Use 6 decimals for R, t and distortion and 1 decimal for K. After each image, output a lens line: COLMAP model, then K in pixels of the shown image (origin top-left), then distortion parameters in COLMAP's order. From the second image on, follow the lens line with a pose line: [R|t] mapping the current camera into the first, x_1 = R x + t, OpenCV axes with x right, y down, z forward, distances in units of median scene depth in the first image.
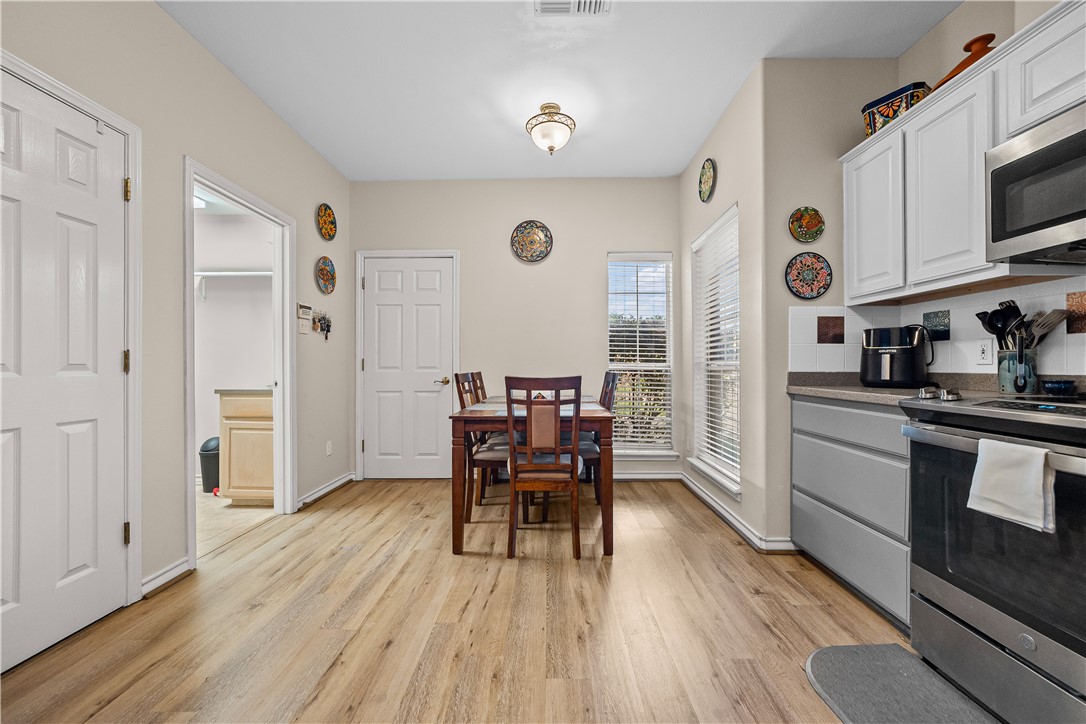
lens RADIAL K [[433.3, 0, 543.0], [0, 433.3, 362.0], [0, 0, 1]] dist [0.000118, 0.000028]
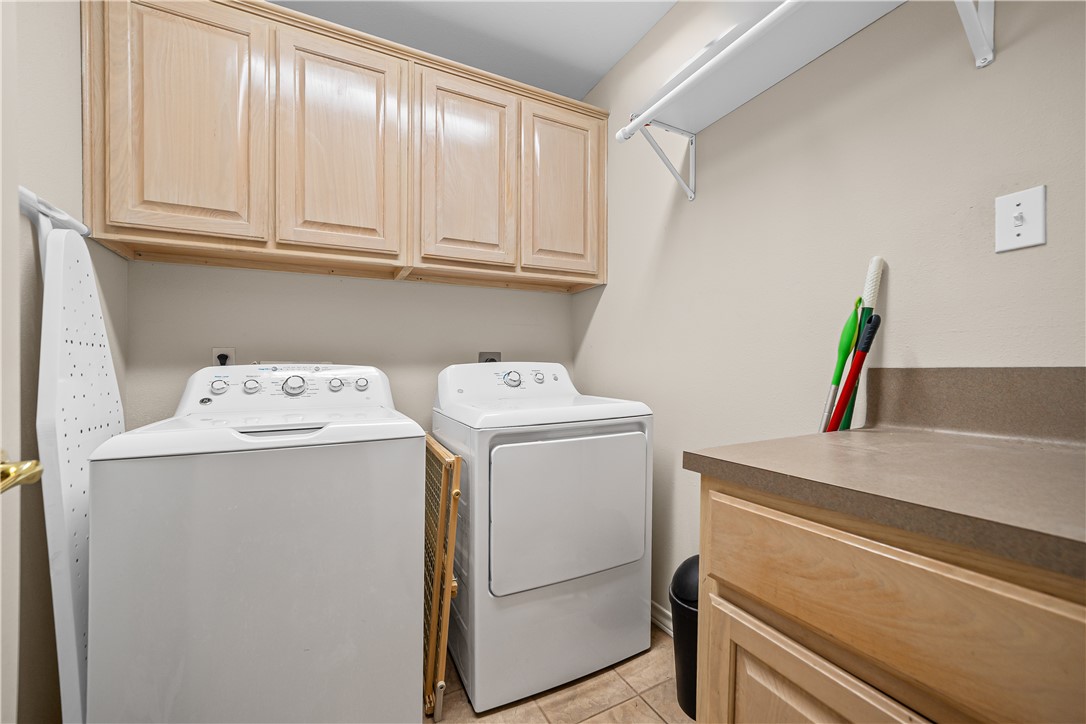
lens RADIAL K [[433.3, 0, 543.0], [0, 433.3, 362.0], [0, 0, 1]] dist [0.000118, 0.000028]
pose [[0.460028, 0.010918, -0.887838, -0.570254], [-0.001449, 0.999932, 0.011545, 0.007736], [0.887903, -0.004025, 0.460012, 0.808680]]
